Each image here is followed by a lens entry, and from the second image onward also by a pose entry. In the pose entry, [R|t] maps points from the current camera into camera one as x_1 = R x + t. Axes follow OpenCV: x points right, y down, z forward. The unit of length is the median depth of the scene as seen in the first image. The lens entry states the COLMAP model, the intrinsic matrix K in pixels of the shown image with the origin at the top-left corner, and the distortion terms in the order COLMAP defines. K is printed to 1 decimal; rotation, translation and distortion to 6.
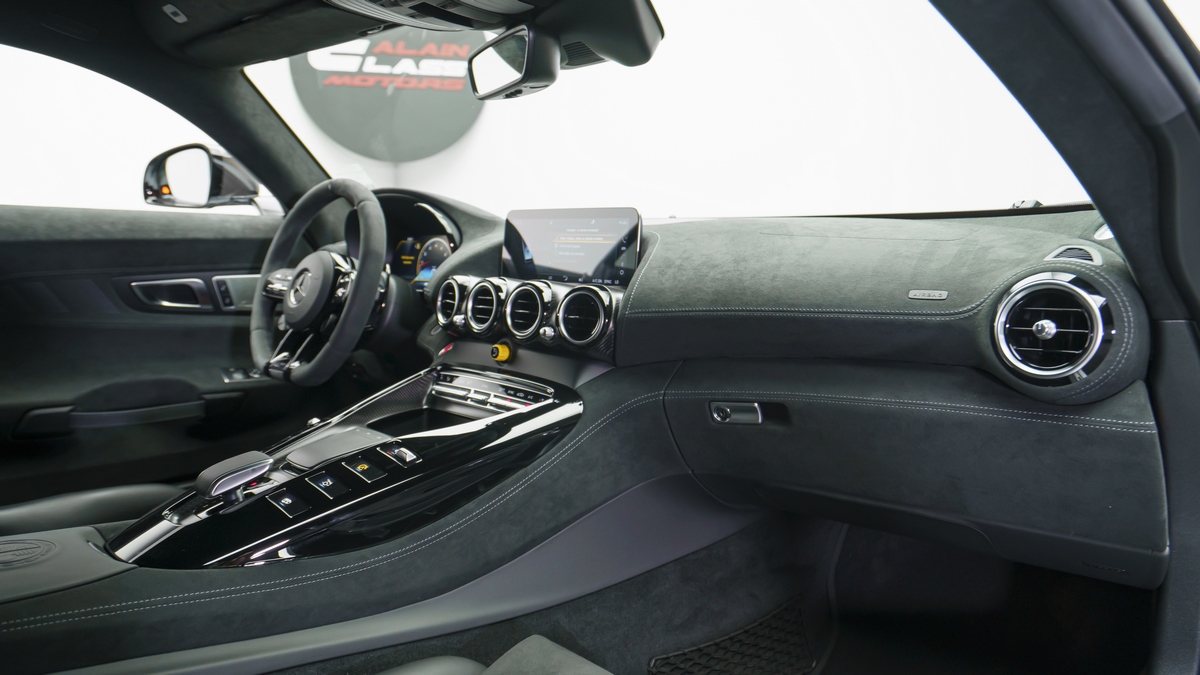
lens RADIAL K [[829.2, 0, 599.3], [0, 829.2, 341.3], [0, 0, 1]] dist [0.002608, 0.000576]
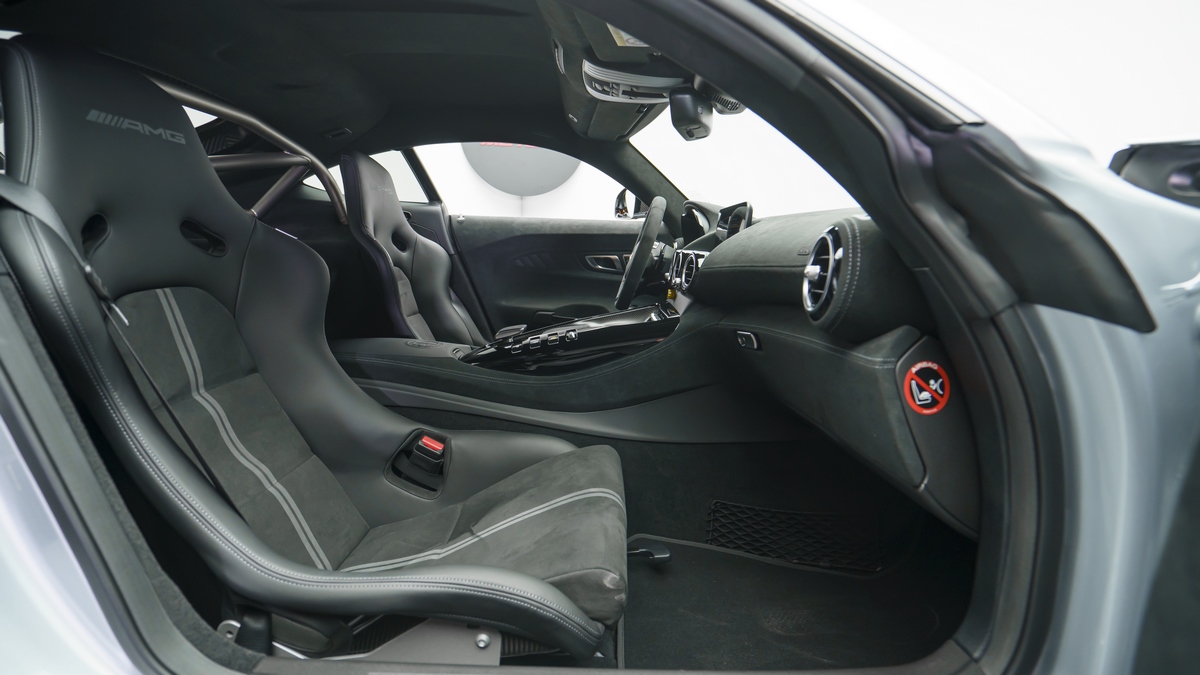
lens RADIAL K [[543.5, 0, 598.1], [0, 543.5, 336.8], [0, 0, 1]] dist [0.000918, 0.000578]
pose [[0.688137, 0.125823, -0.714588, 0.436262], [-0.105336, 0.991740, 0.073186, 0.025404], [0.717894, 0.024910, 0.695706, 0.108795]]
